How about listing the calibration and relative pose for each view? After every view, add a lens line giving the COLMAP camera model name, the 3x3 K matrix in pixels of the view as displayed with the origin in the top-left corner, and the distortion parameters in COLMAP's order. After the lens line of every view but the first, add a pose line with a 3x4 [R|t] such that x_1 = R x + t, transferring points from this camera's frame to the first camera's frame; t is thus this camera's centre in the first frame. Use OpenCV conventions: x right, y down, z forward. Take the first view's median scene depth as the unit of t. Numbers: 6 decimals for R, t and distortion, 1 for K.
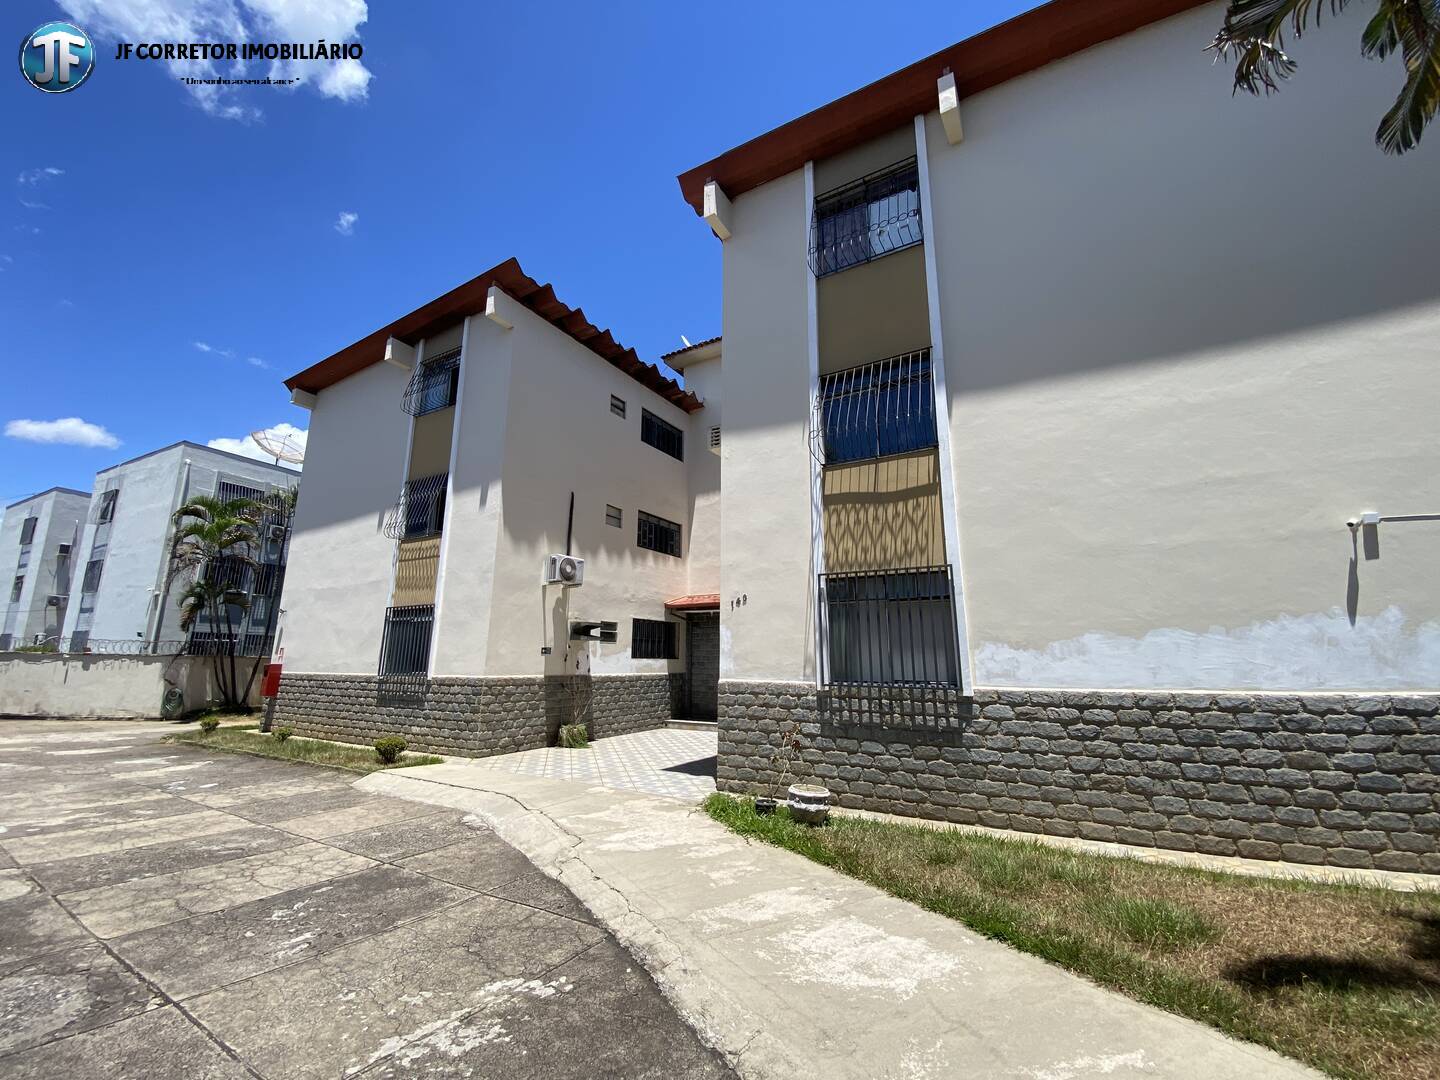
lens RADIAL K [[590.4, 0, 712.5], [0, 590.4, 542.0], [0, 0, 1]] dist [0.019404, -0.017767]
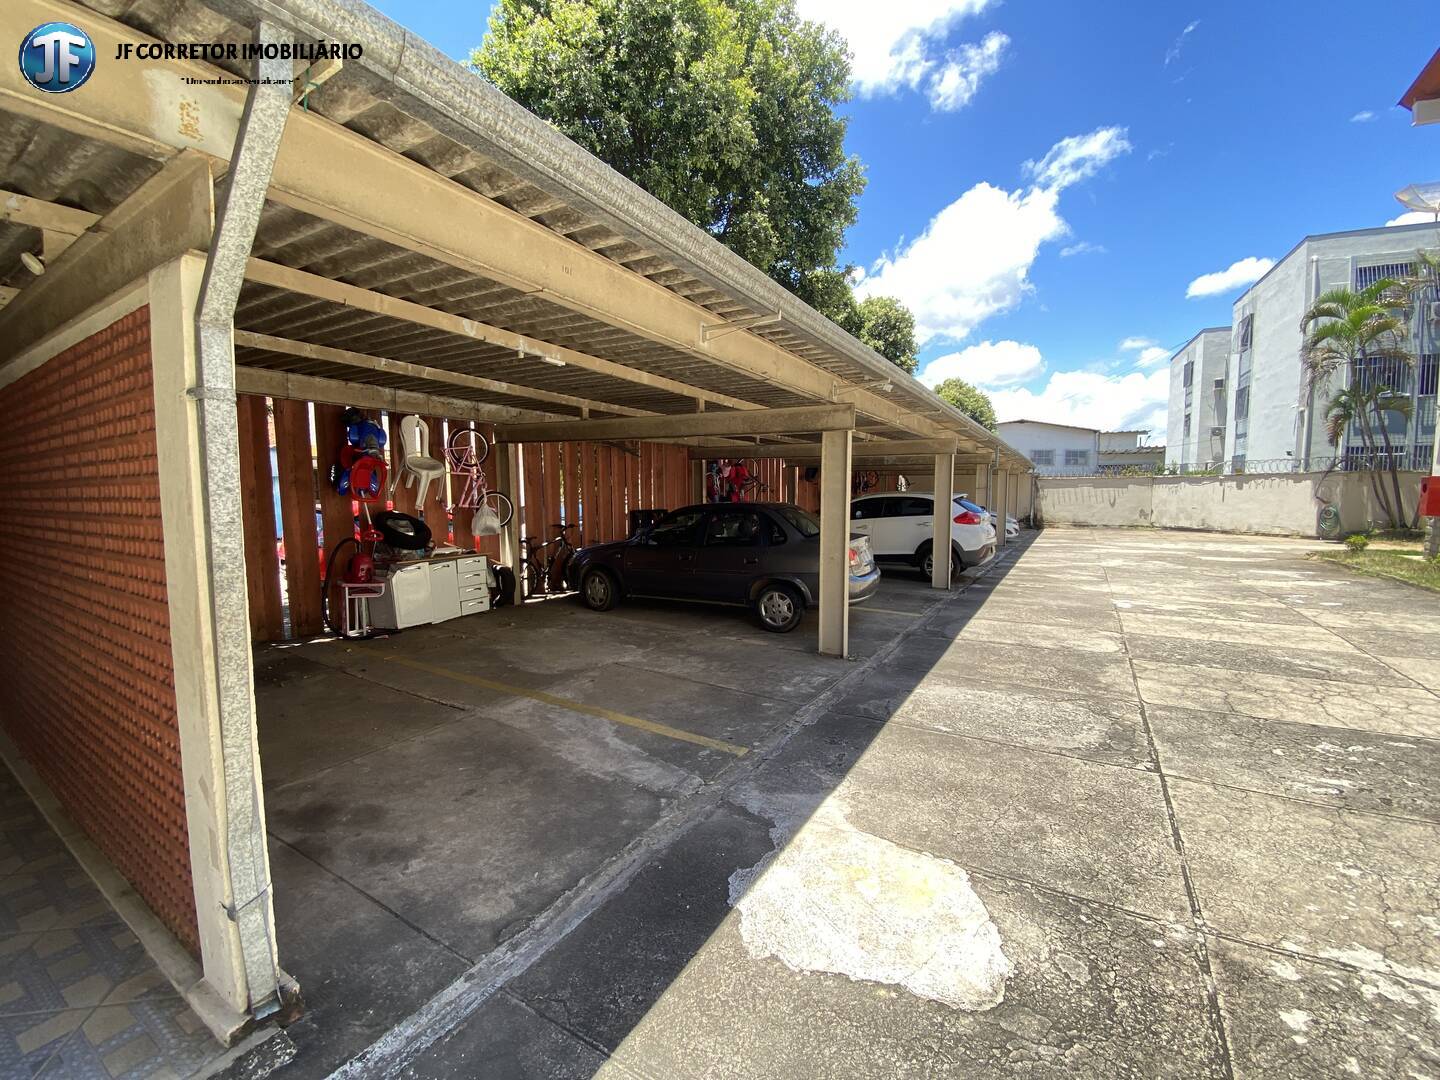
lens RADIAL K [[590.4, 0, 712.5], [0, 590.4, 542.0], [0, 0, 1]] dist [0.019404, -0.017767]
pose [[0.018233, 0.078367, -0.996758, 0.034406], [0.215511, 0.973181, 0.080456, 0.069140], [0.976331, -0.216280, 0.000855, 0.157556]]
